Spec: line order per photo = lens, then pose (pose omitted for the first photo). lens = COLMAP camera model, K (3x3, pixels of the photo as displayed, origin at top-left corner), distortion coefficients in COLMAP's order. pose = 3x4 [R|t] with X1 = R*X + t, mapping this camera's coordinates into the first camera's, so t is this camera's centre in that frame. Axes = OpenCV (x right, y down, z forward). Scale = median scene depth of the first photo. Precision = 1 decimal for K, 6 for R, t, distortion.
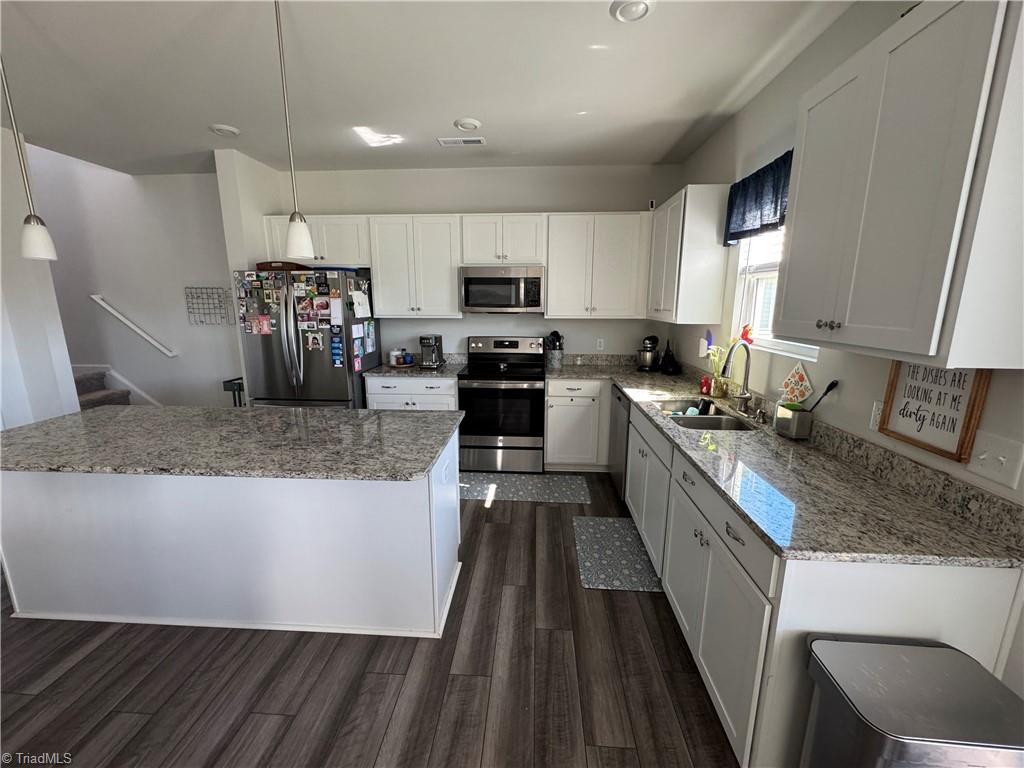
lens RADIAL K [[409.9, 0, 512.7], [0, 409.9, 386.8], [0, 0, 1]] dist [-0.005029, 0.000557]
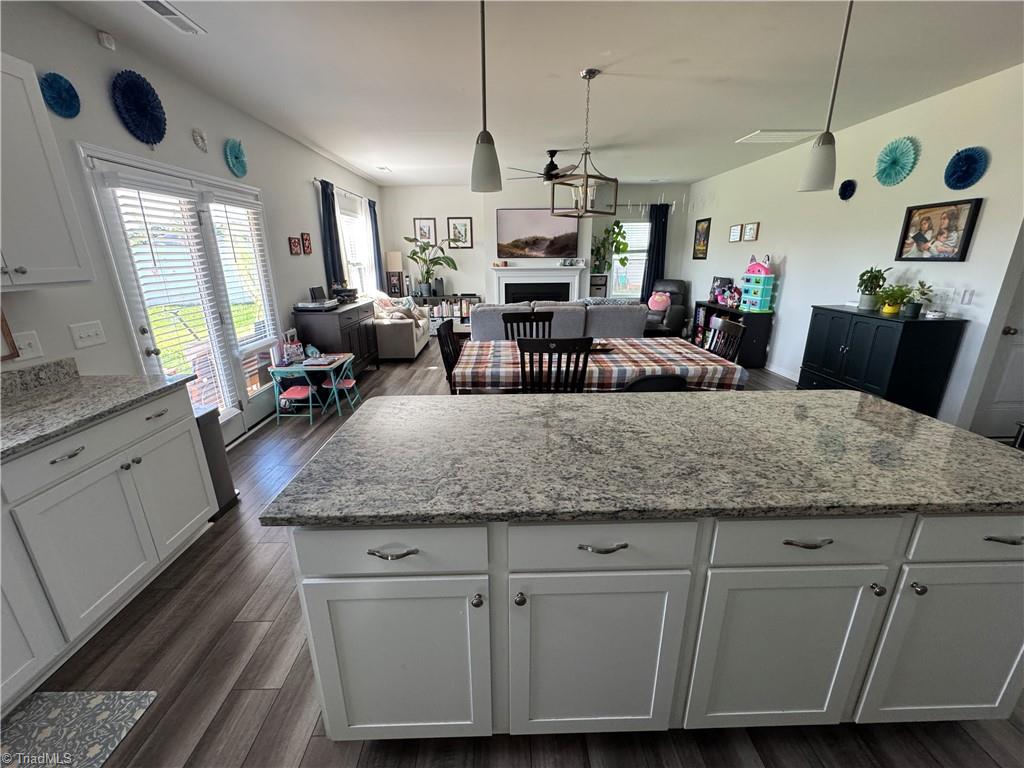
lens RADIAL K [[409.9, 0, 512.9], [0, 409.9, 384.7], [0, 0, 1]] dist [-0.005029, 0.000557]
pose [[-0.996794, 0.028200, -0.074871, -0.246484], [-0.012111, 0.871851, 0.489622, -0.186341], [0.079084, 0.488959, -0.868714, 0.933950]]
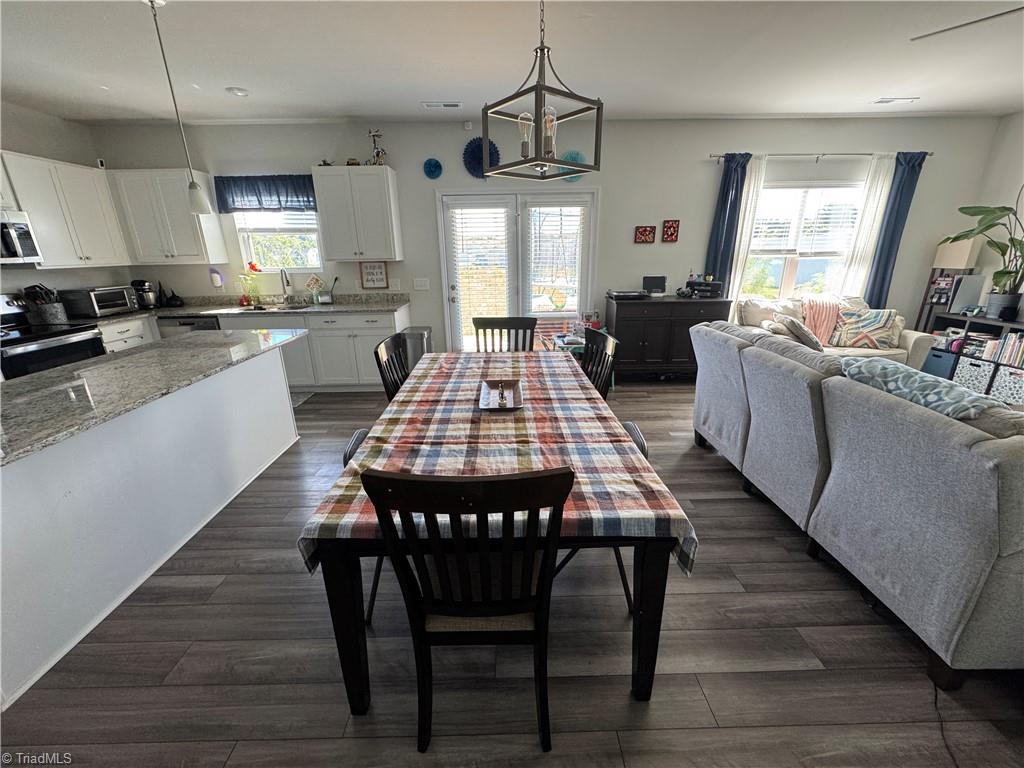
lens RADIAL K [[409.9, 0, 509.6], [0, 409.9, 382.0], [0, 0, 1]] dist [-0.005029, 0.000557]
pose [[-0.067496, -0.309268, 0.948576, -1.078725], [0.217545, 0.923307, 0.316509, 0.009599], [-0.973714, 0.227721, 0.004960, 0.020581]]
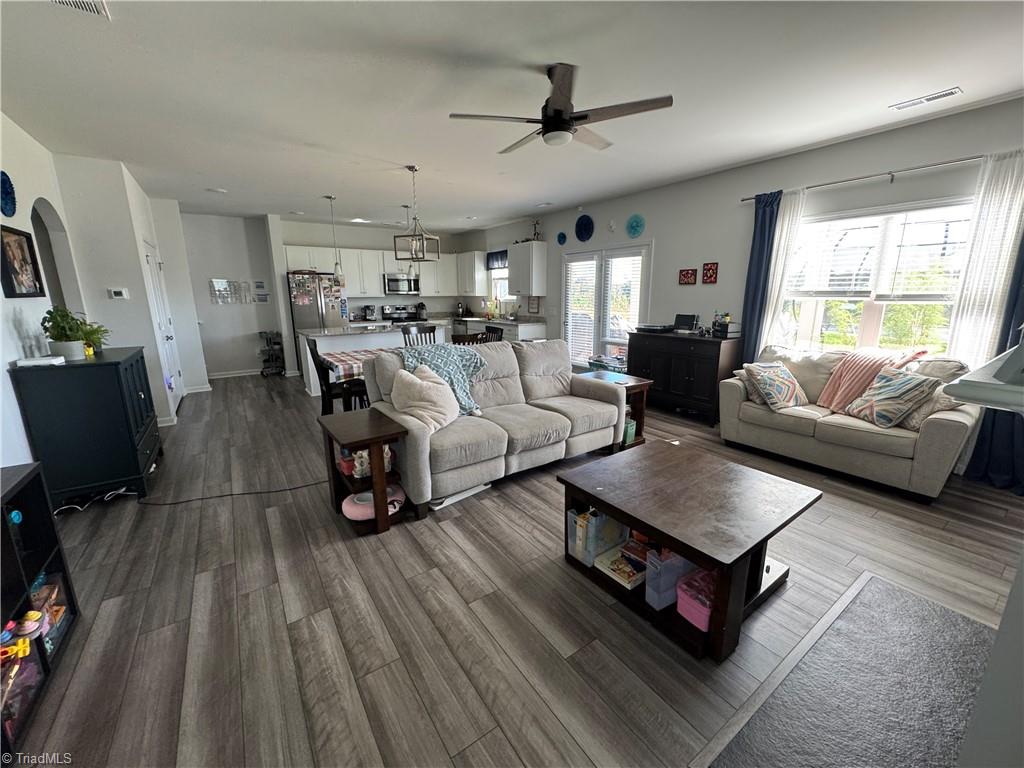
lens RADIAL K [[409.9, 0, 508.8], [0, 409.9, 381.8], [0, 0, 1]] dist [-0.005029, 0.000557]
pose [[0.791886, -0.137084, 0.595084, -1.117750], [0.133402, 0.989775, 0.050485, 0.305349], [-0.595921, 0.039407, 0.802076, -1.331422]]
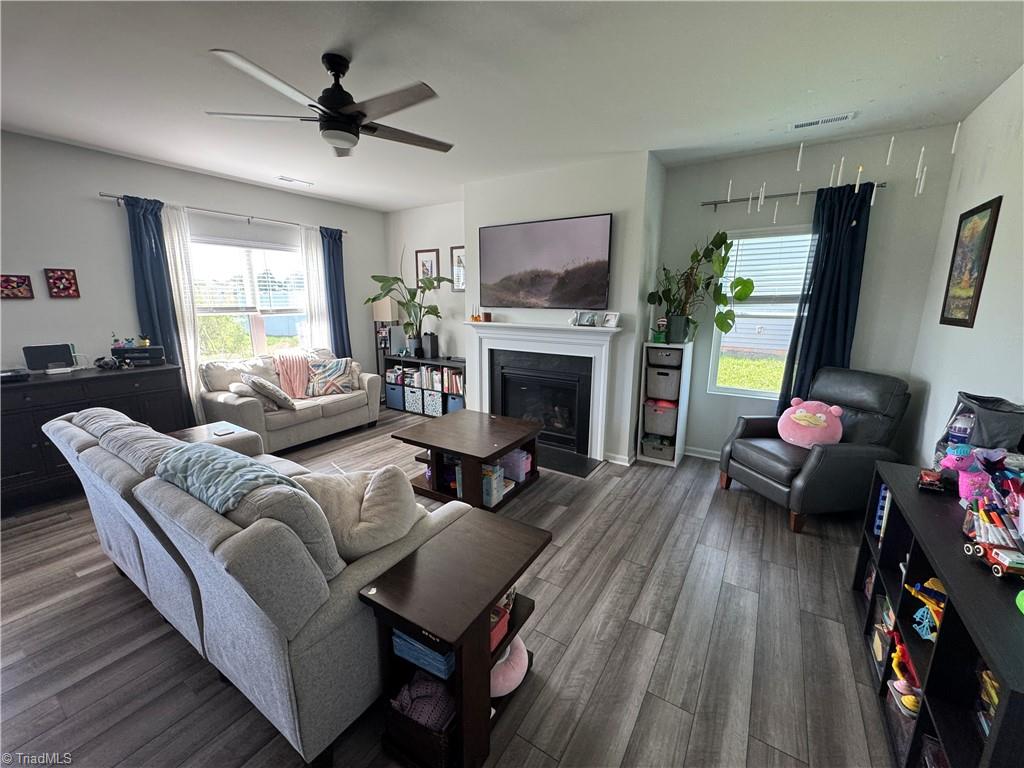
lens RADIAL K [[409.9, 0, 513.9], [0, 409.9, 382.5], [0, 0, 1]] dist [-0.005029, 0.000557]
pose [[-0.872780, -0.106589, 0.476333, -1.122059], [0.091779, 0.922625, 0.374620, 0.045333], [-0.479407, 0.370679, -0.795466, -0.261274]]
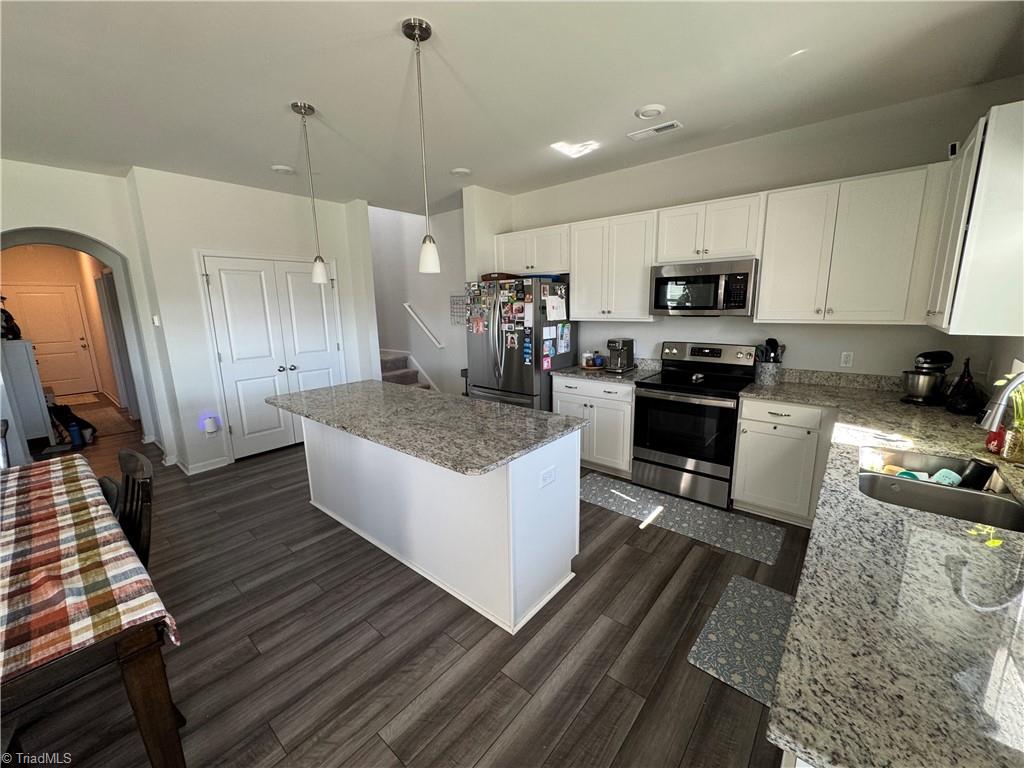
lens RADIAL K [[409.9, 0, 514.9], [0, 409.9, 384.3], [0, 0, 1]] dist [-0.005029, 0.000557]
pose [[0.801468, 0.099031, -0.589781, 0.214728], [-0.102352, 0.994358, 0.027877, -0.023526], [0.589214, 0.038023, 0.807082, 0.086463]]
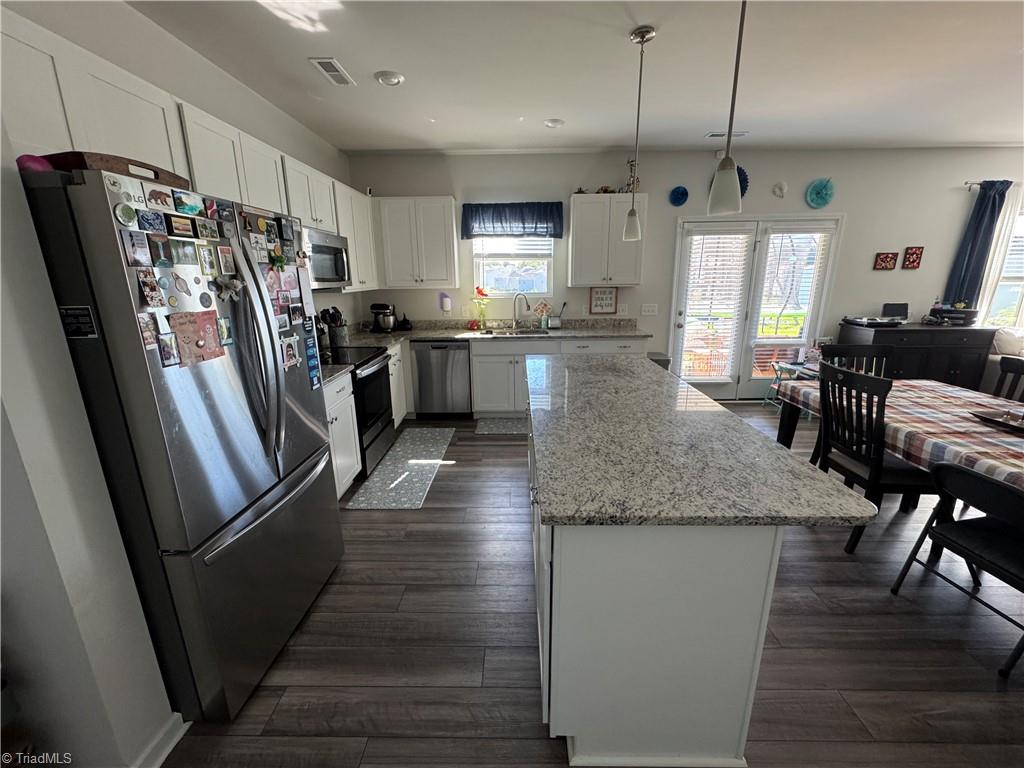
lens RADIAL K [[409.9, 0, 510.3], [0, 409.9, 386.3], [0, 0, 1]] dist [-0.005029, 0.000557]
pose [[-0.032732, -0.264373, 0.963865, -1.021737], [0.215510, 0.939829, 0.265099, -0.150872], [-0.975953, 0.216400, 0.026212, 0.740238]]
